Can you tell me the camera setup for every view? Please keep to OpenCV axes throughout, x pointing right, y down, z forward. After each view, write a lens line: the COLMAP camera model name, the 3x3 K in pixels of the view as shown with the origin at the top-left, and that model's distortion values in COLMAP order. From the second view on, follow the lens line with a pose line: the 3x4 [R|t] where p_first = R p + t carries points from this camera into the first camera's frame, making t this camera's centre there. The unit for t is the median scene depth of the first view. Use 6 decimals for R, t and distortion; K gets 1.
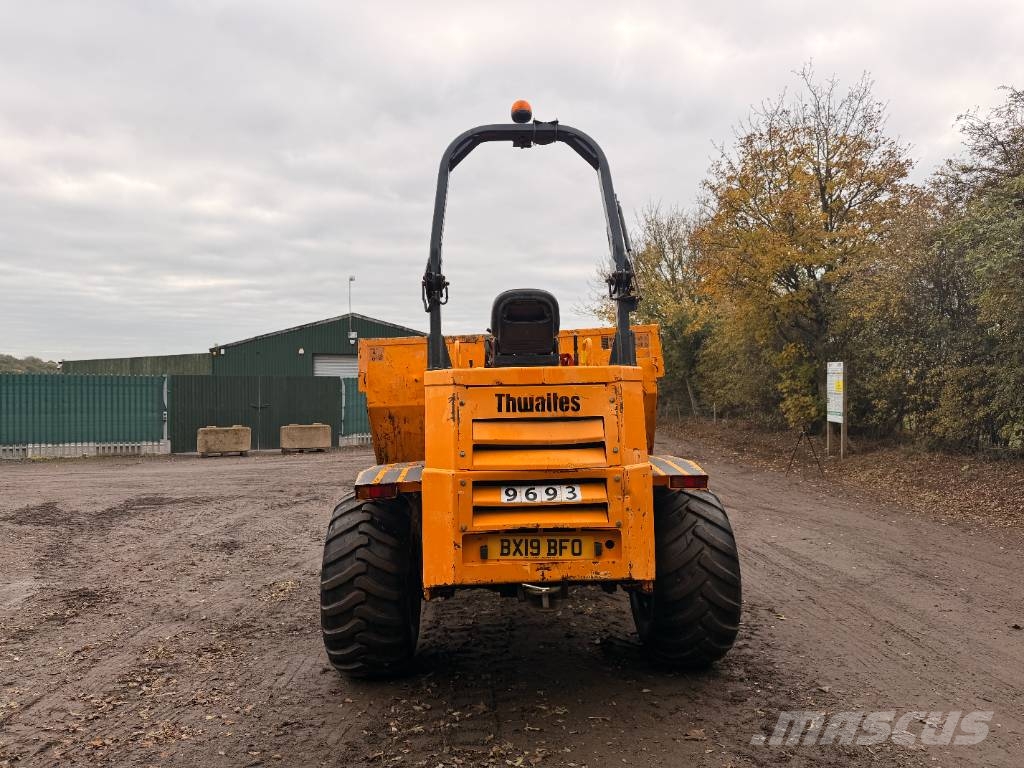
lens RADIAL K [[710.0, 0, 505.3], [0, 710.0, 382.1], [0, 0, 1]] dist [0.049146, -0.040090]
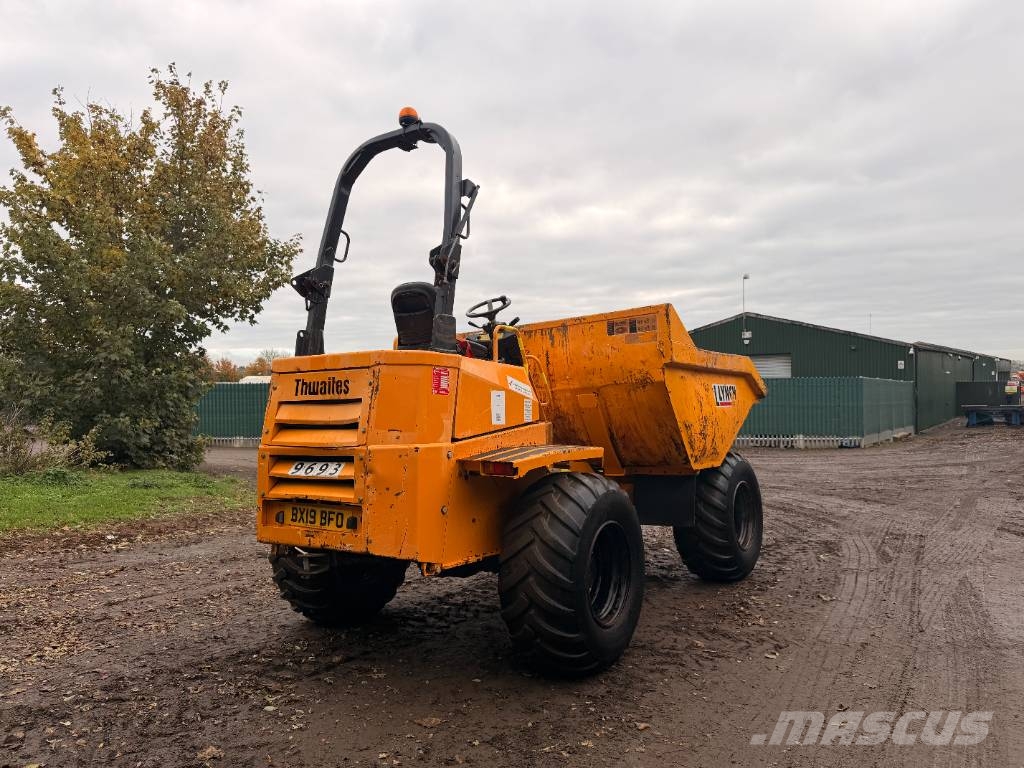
lens RADIAL K [[710.0, 0, 519.8], [0, 710.0, 383.7], [0, 0, 1]] dist [0.049146, -0.040090]
pose [[0.828670, -0.018909, -0.559418, 0.920319], [0.017300, 0.999817, -0.008168, 0.038834], [0.559470, -0.002909, 0.828845, 0.254213]]
